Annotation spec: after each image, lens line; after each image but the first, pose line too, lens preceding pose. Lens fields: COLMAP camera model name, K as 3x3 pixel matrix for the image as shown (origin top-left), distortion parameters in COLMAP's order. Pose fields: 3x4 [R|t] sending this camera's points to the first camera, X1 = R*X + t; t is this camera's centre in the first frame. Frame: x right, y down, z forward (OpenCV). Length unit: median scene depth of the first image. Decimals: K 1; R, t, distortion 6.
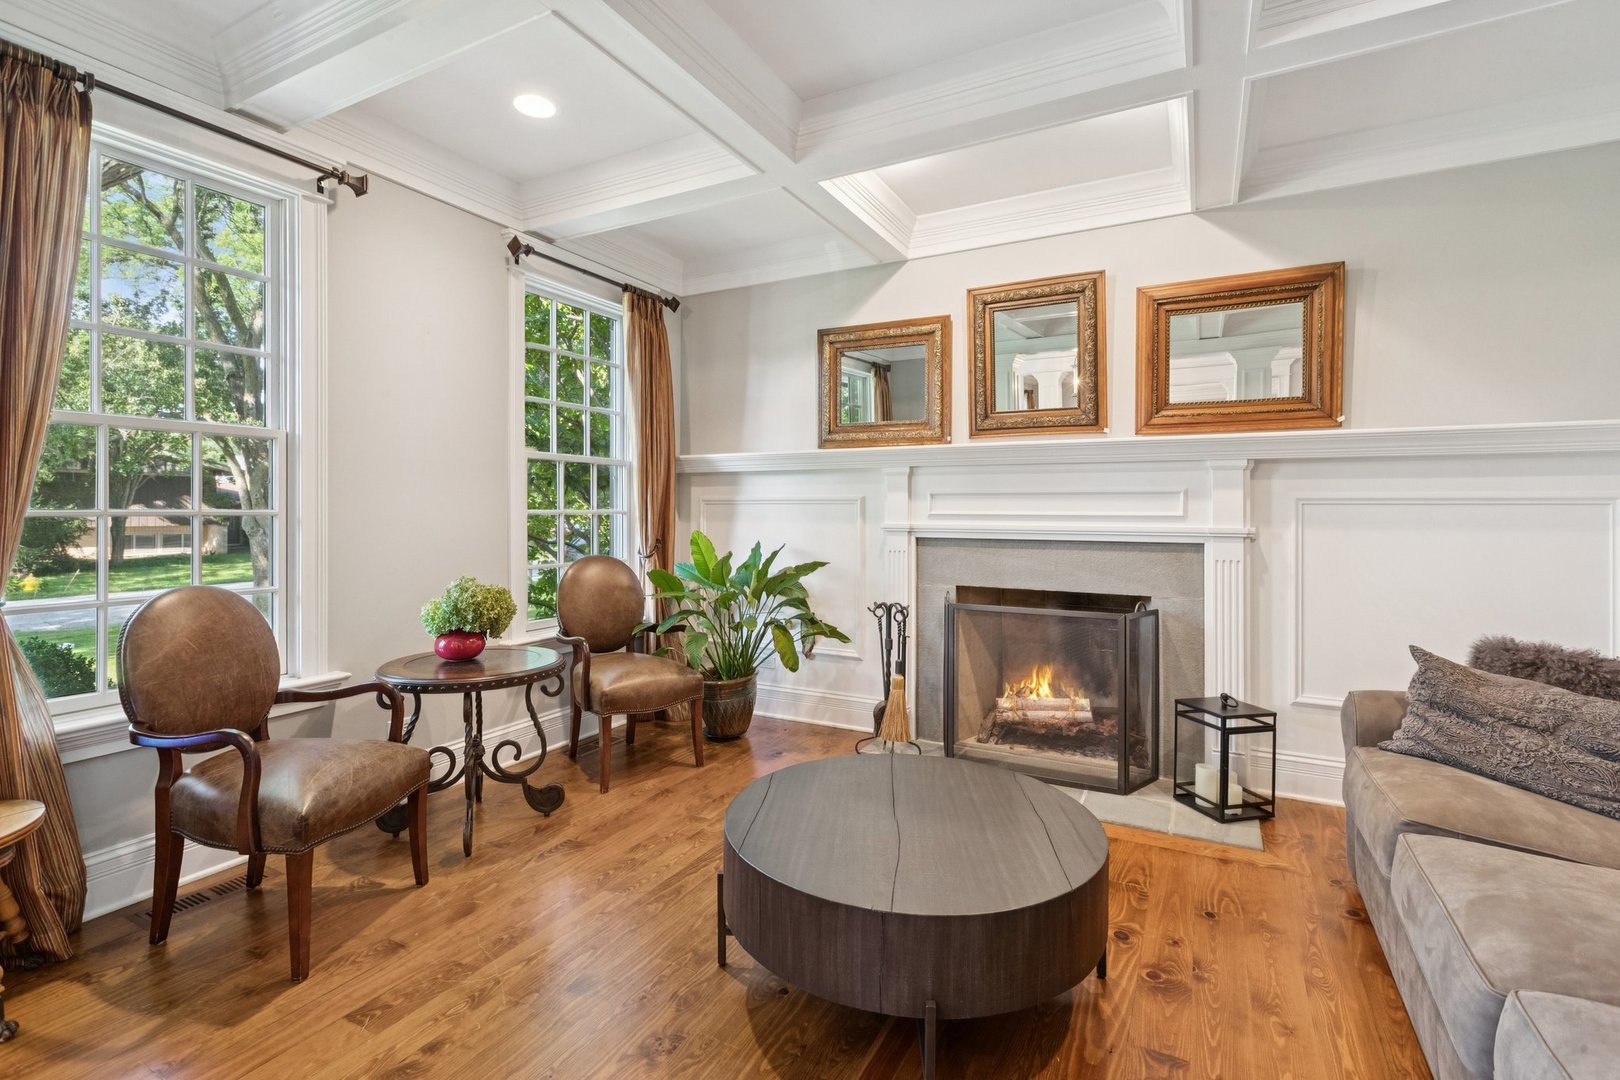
lens RADIAL K [[742.9, 0, 803.7], [0, 742.9, 503.2], [0, 0, 1]] dist [0.008086, -0.001656]
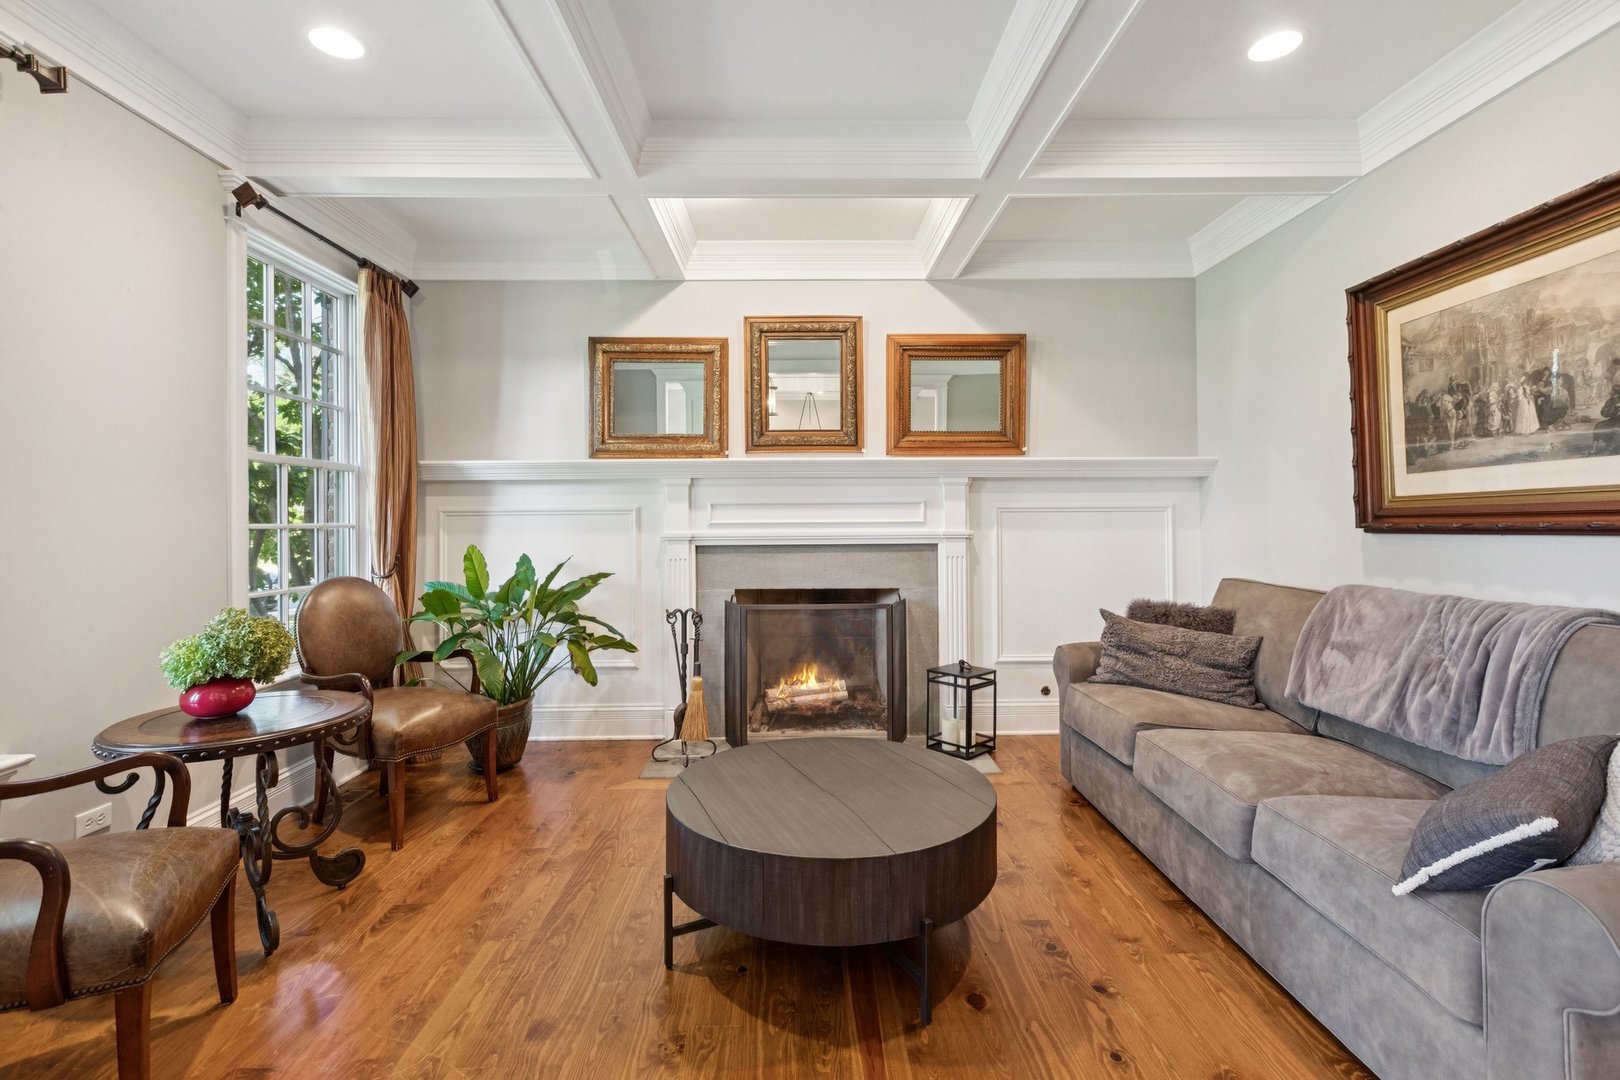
lens RADIAL K [[742.9, 0, 798.0], [0, 742.9, 509.1], [0, 0, 1]] dist [0.008086, -0.001656]
pose [[0.875756, -0.002864, 0.482745, -0.270689], [0.005980, 0.999970, -0.004915, 0.000443], [-0.482716, 0.007192, 0.875747, 0.012600]]
